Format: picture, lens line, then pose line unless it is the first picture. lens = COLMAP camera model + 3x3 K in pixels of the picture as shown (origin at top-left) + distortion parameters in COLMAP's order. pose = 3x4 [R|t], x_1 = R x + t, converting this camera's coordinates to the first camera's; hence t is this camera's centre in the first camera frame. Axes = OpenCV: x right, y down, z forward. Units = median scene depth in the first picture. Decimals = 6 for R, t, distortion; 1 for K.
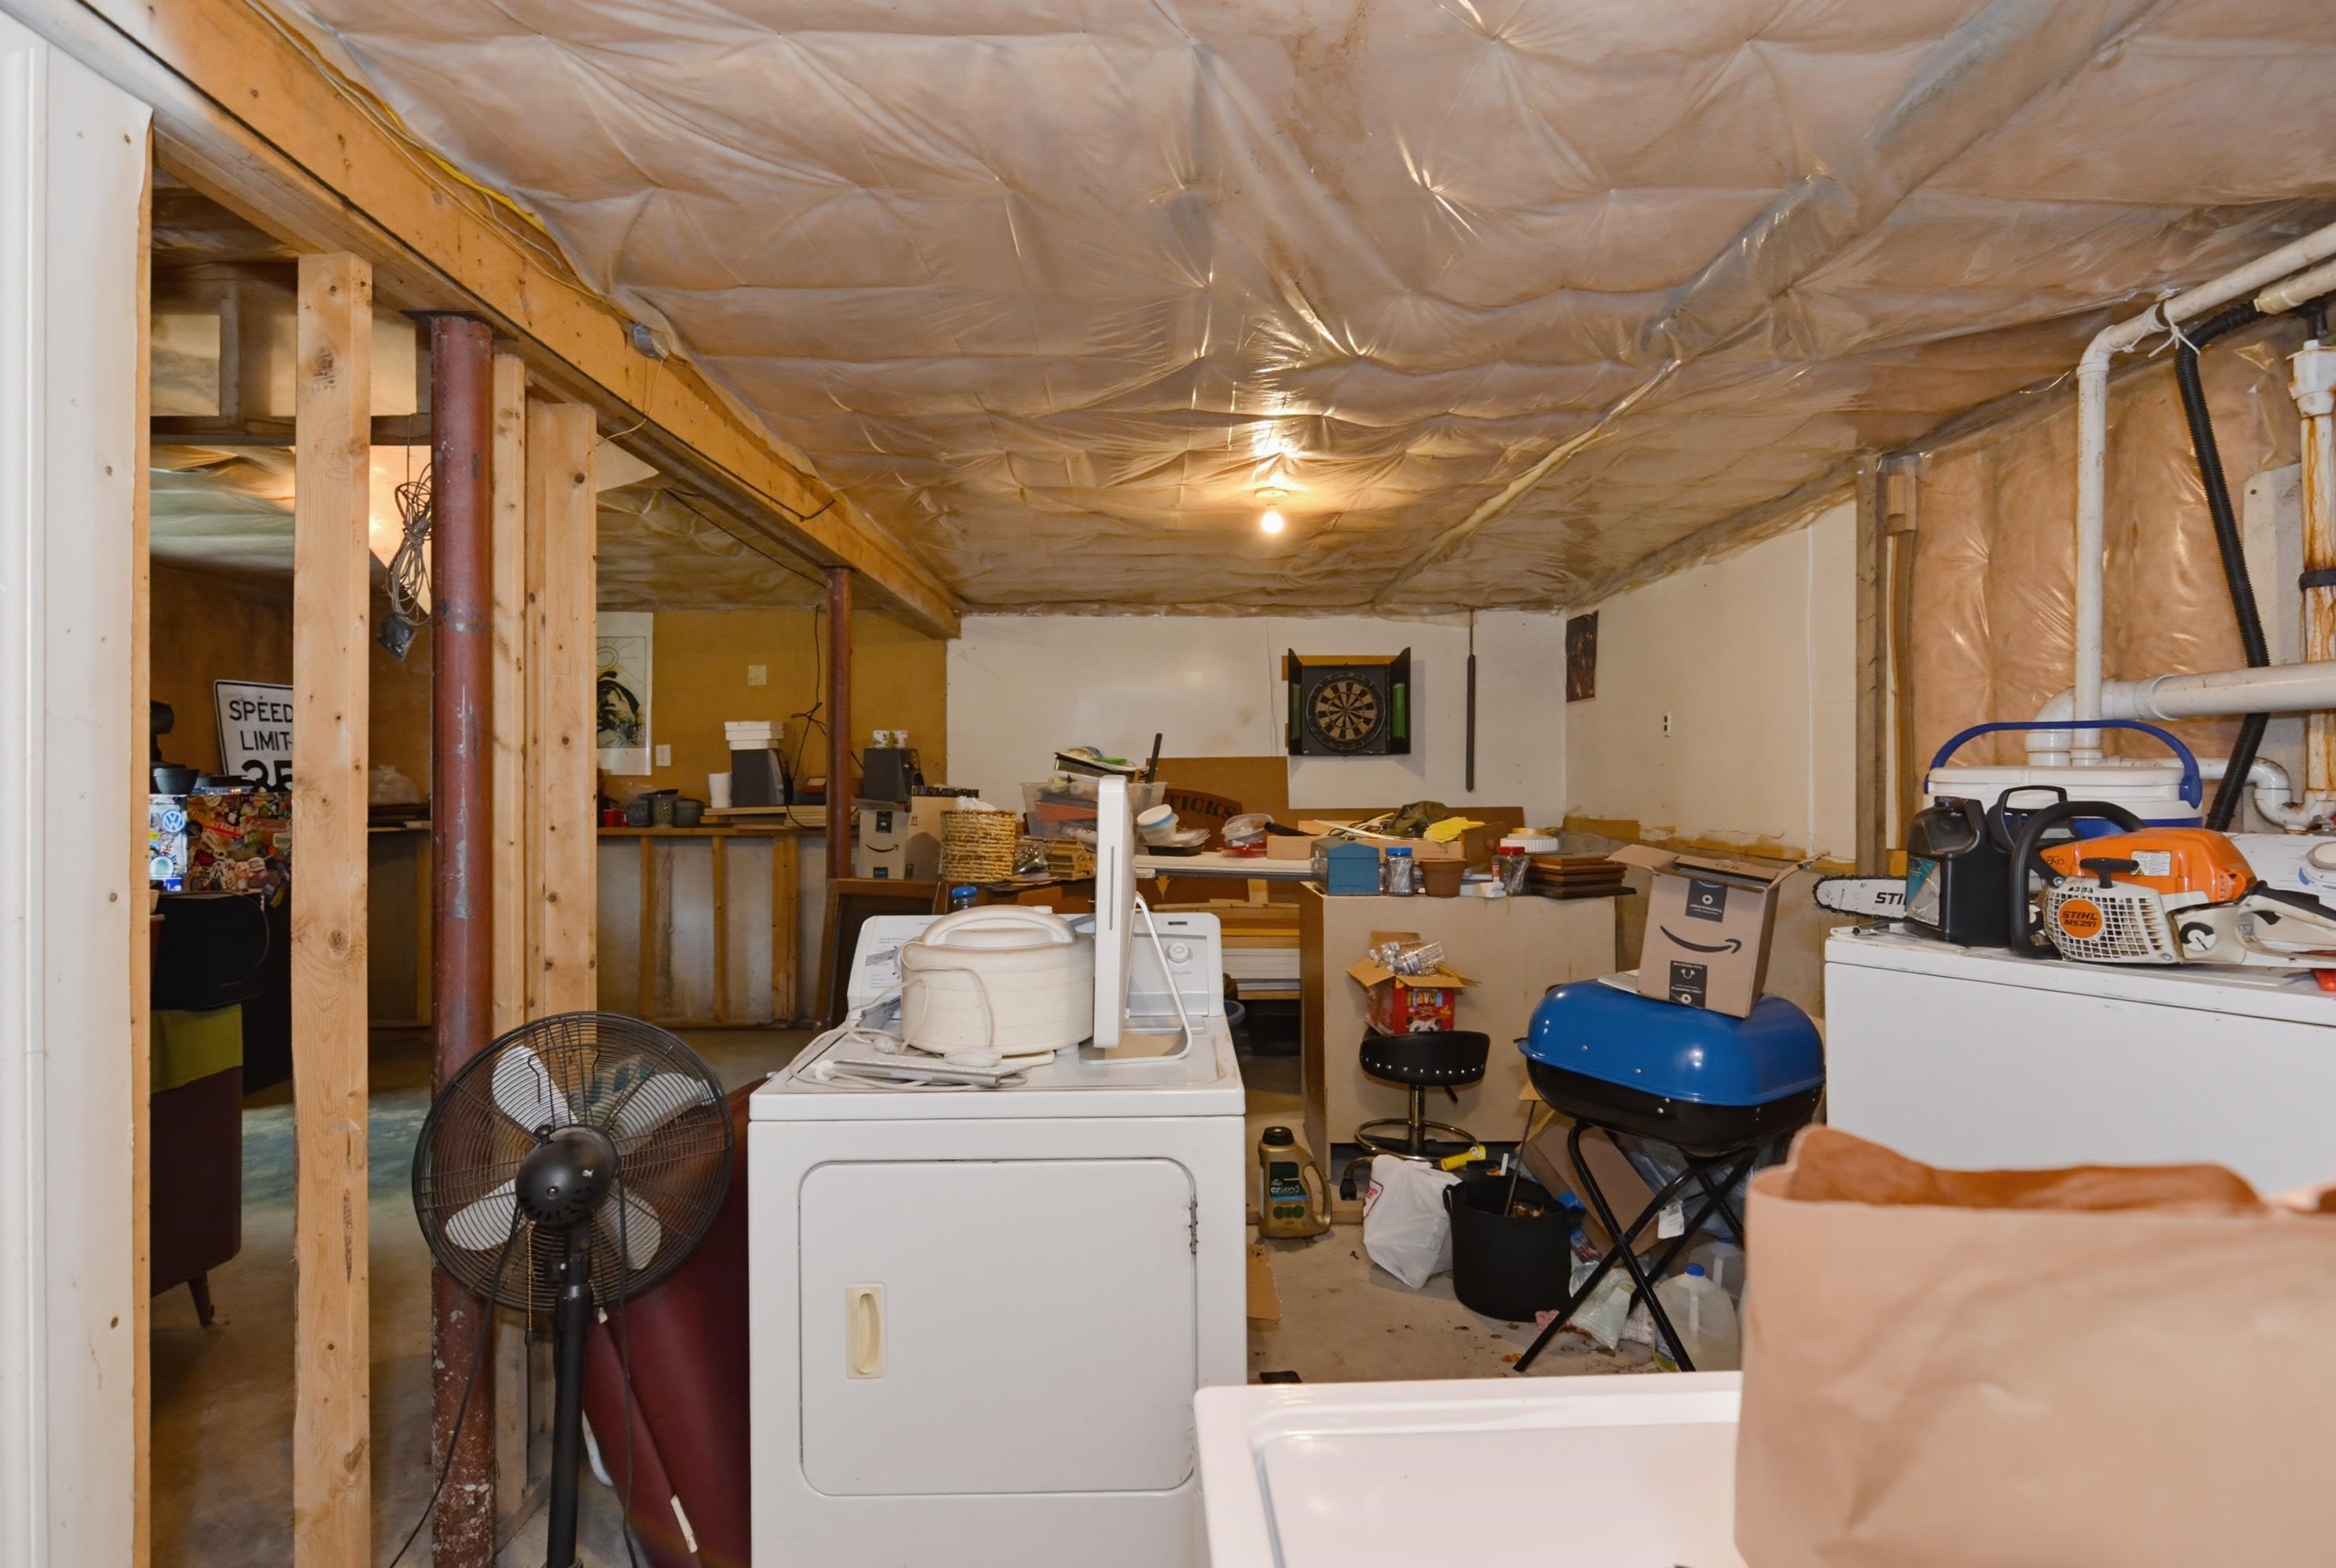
lens RADIAL K [[1180.7, 0, 1168.0], [0, 1180.7, 784.0], [0, 0, 1]] dist [-0.000701, -0.000690]
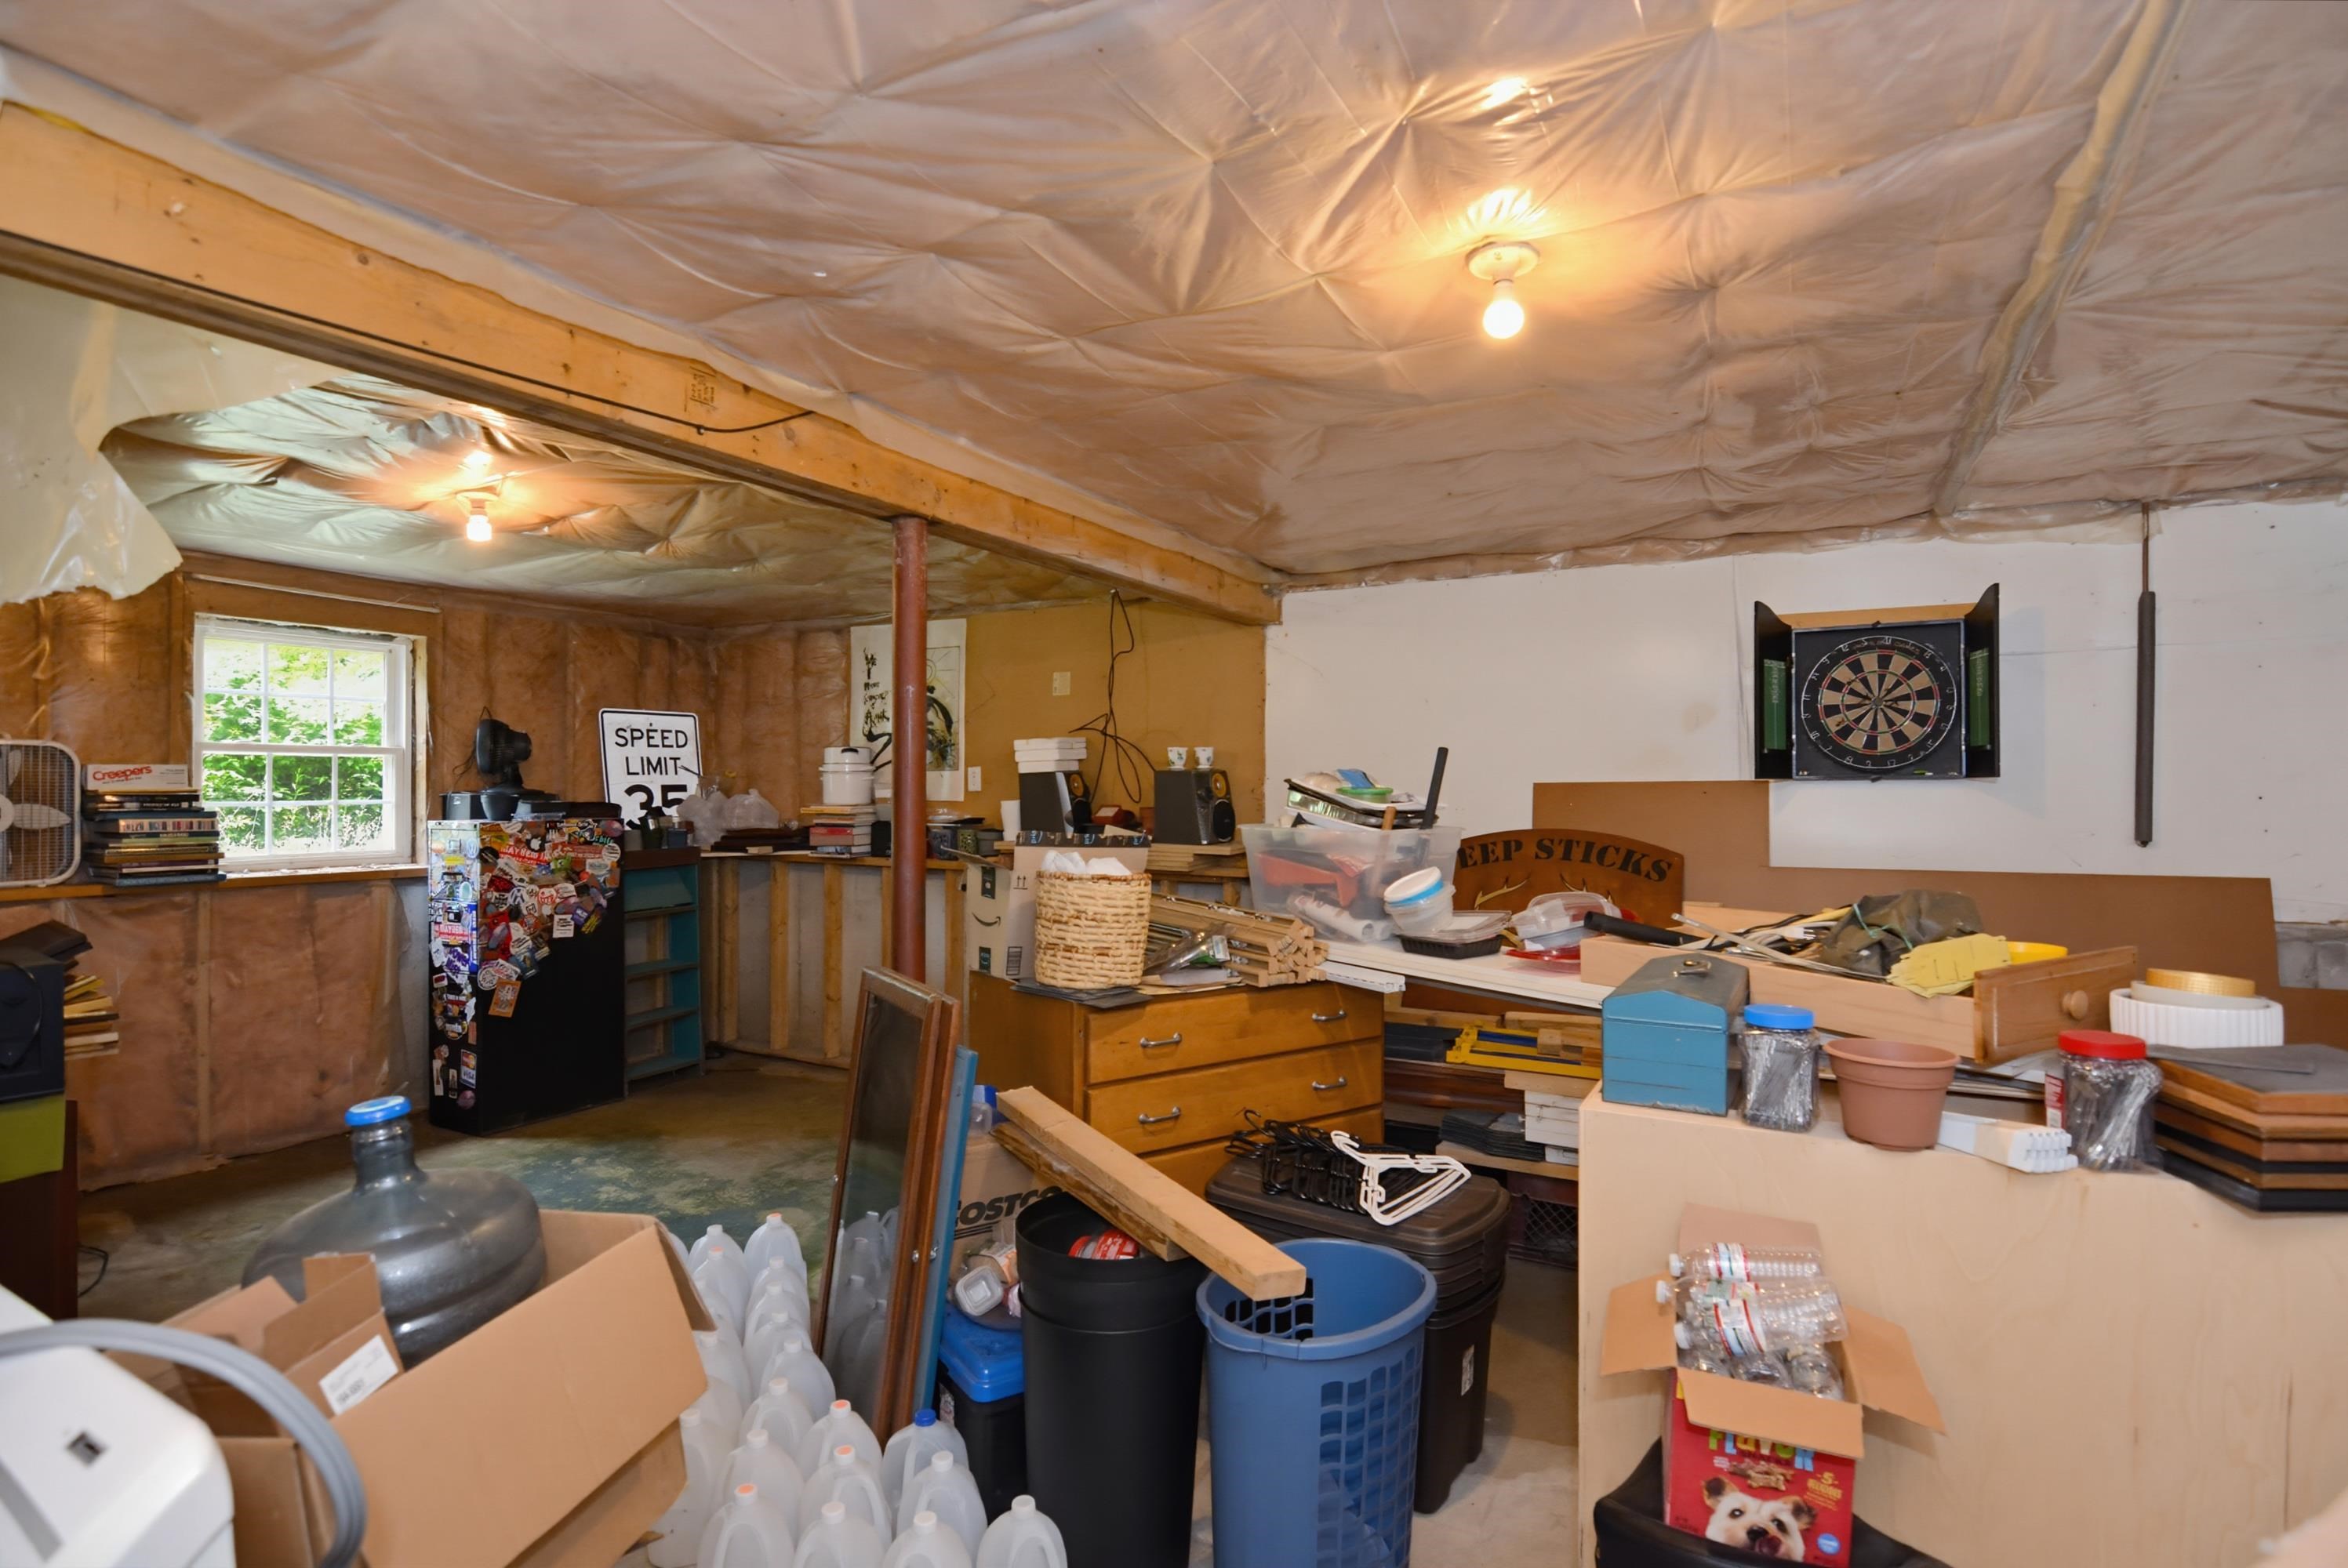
lens RADIAL K [[1153.8, 0, 1174.0], [0, 1153.8, 784.0], [0, 0, 1]] dist [-0.016871, -0.000779]
pose [[0.865663, 0.001624, -0.500625, 0.137857], [-0.006940, 0.999938, -0.008755, -0.014605], [0.500580, 0.011053, 0.865620, 0.342103]]
